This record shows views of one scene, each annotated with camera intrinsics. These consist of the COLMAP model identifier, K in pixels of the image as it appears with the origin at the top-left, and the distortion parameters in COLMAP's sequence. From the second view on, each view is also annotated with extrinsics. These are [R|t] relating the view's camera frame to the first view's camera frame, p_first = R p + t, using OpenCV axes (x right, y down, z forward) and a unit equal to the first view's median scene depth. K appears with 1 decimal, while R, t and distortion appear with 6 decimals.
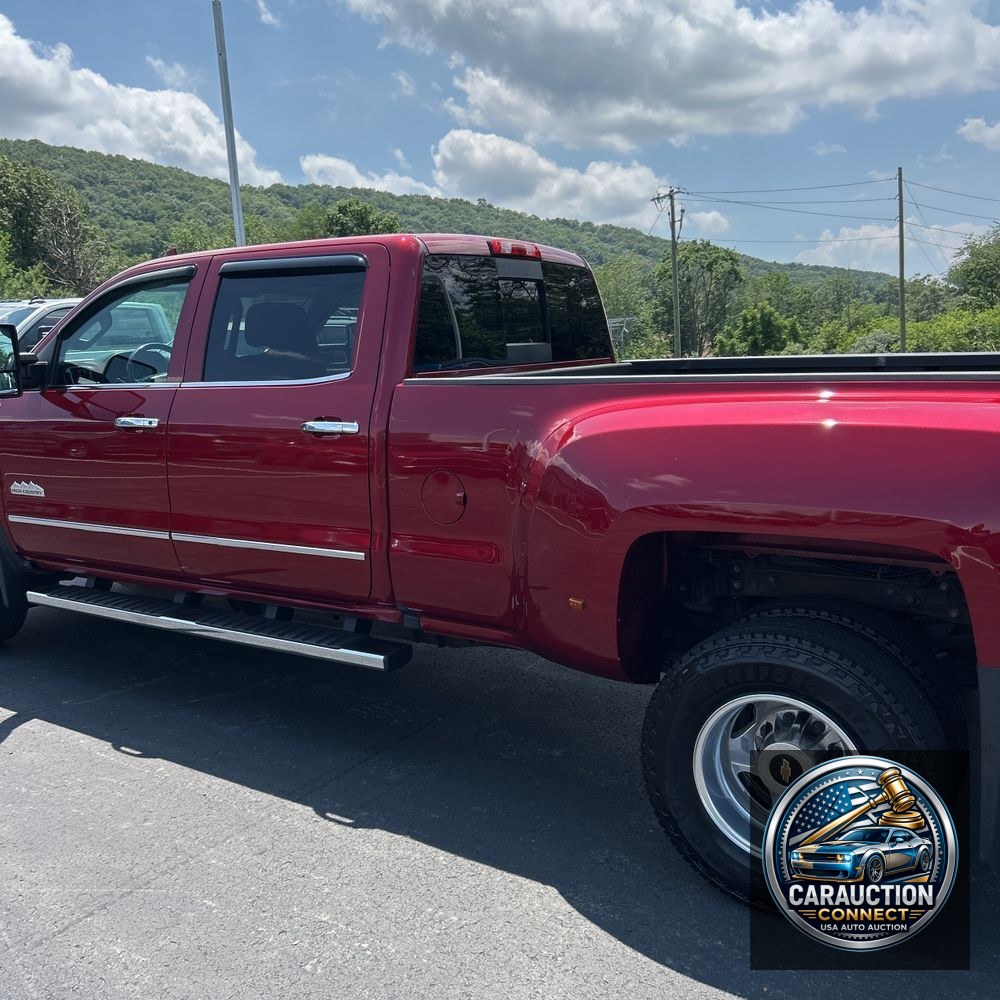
lens RADIAL K [[993.5, 0, 563.7], [0, 993.5, 520.0], [0, 0, 1]] dist [0.099384, -0.002379]
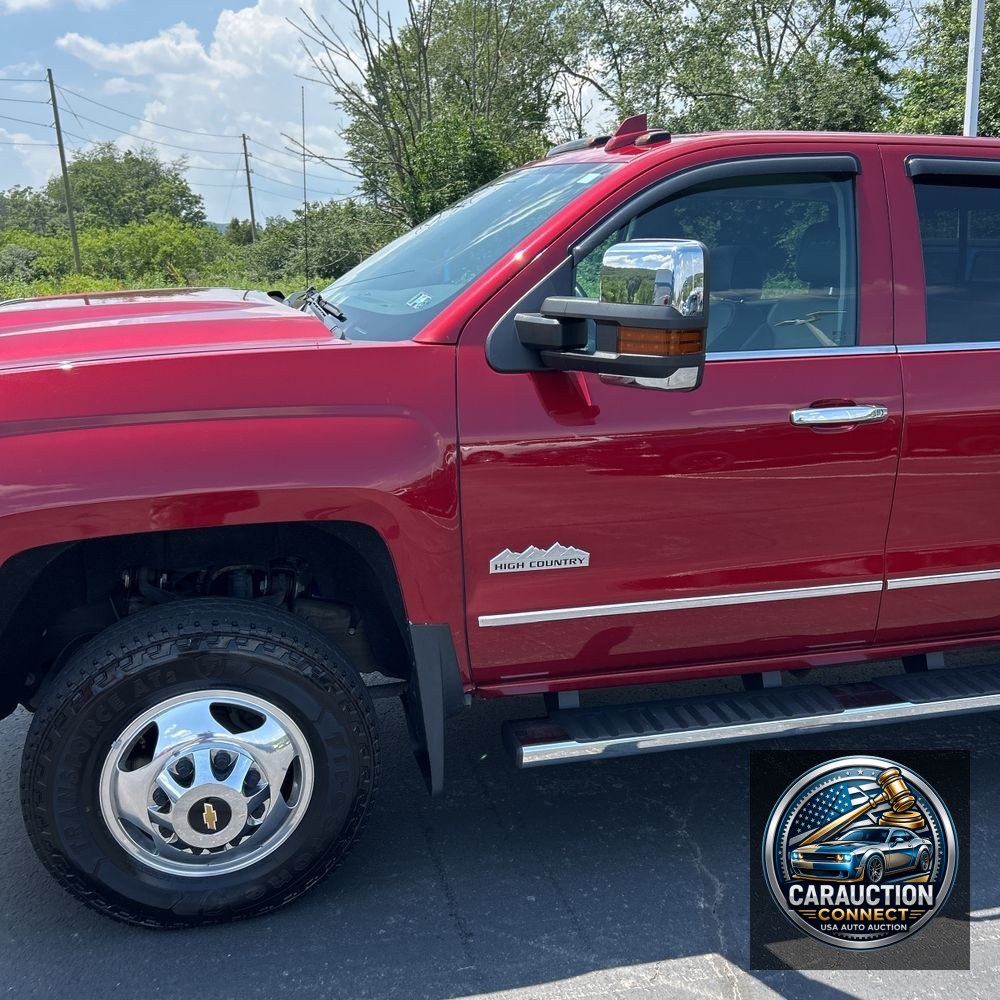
lens RADIAL K [[992.6, 0, 488.6], [0, 992.6, 522.9], [0, 0, 1]] dist [0.002620, -0.018480]
pose [[0.689382, -0.162134, 0.706020, -0.102644], [0.101224, 0.986629, 0.127736, -0.013274], [-0.717291, -0.016593, 0.696577, 0.075332]]
